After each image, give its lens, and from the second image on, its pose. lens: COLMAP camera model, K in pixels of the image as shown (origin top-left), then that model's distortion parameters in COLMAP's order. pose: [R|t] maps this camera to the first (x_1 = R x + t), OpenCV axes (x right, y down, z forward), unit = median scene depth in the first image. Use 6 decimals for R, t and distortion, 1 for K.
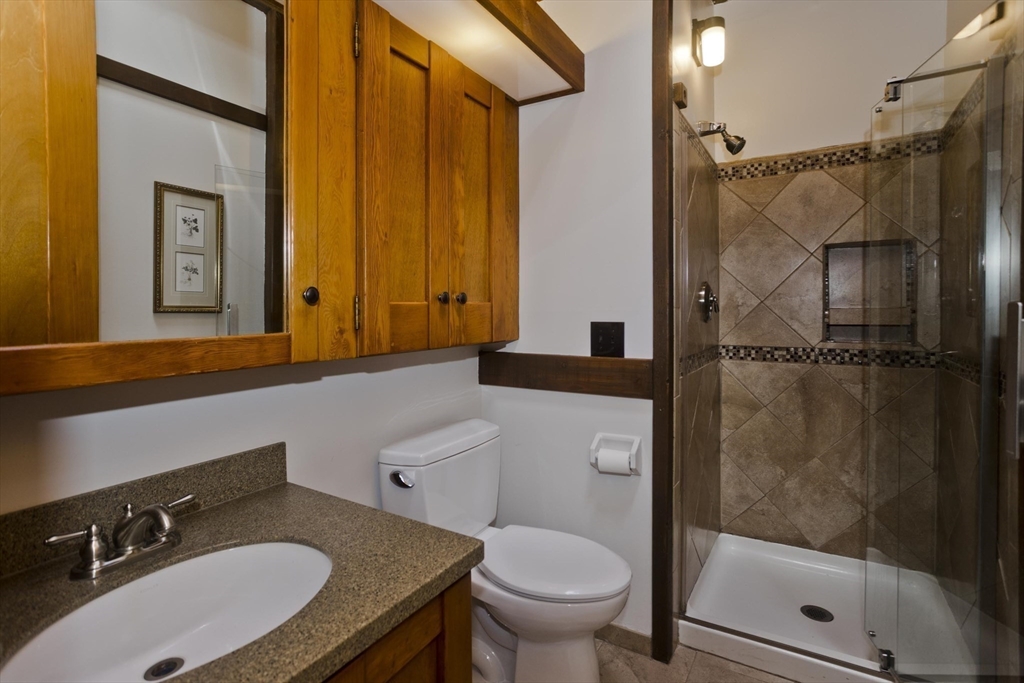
lens RADIAL K [[503.9, 0, 510.2], [0, 503.9, 307.4], [0, 0, 1]] dist [-0.038135, 0.020467]
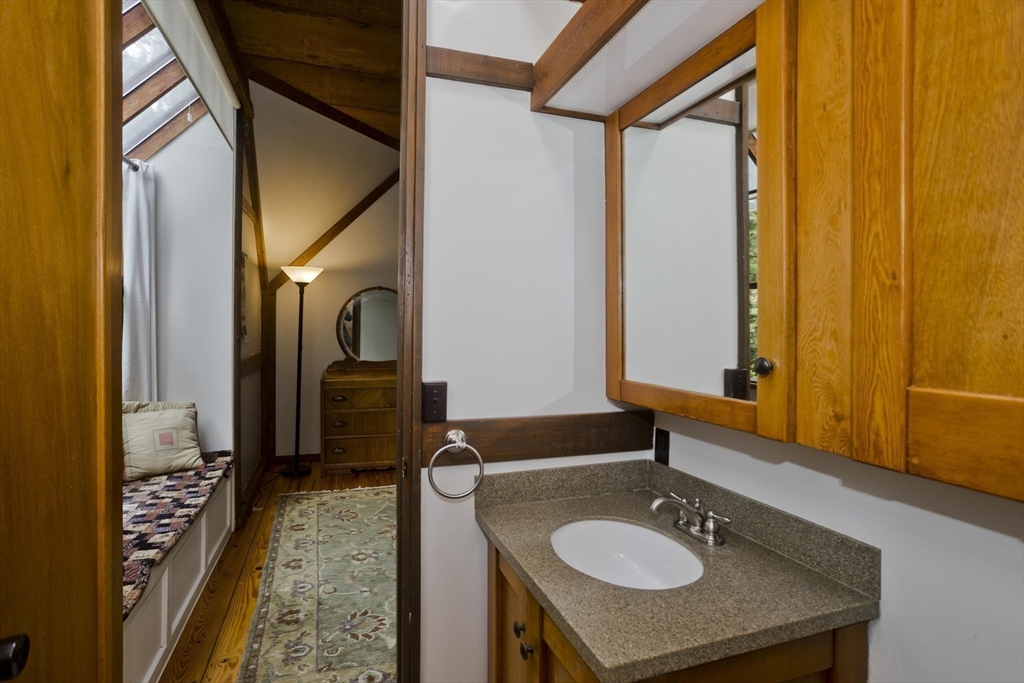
lens RADIAL K [[503.9, 0, 509.7], [0, 503.9, 334.6], [0, 0, 1]] dist [-0.038135, 0.020467]
pose [[-0.620253, 0.012017, -0.784309, 0.554540], [-0.004718, 0.999807, 0.019051, -0.088802], [0.784387, 0.015517, -0.620077, 1.088845]]
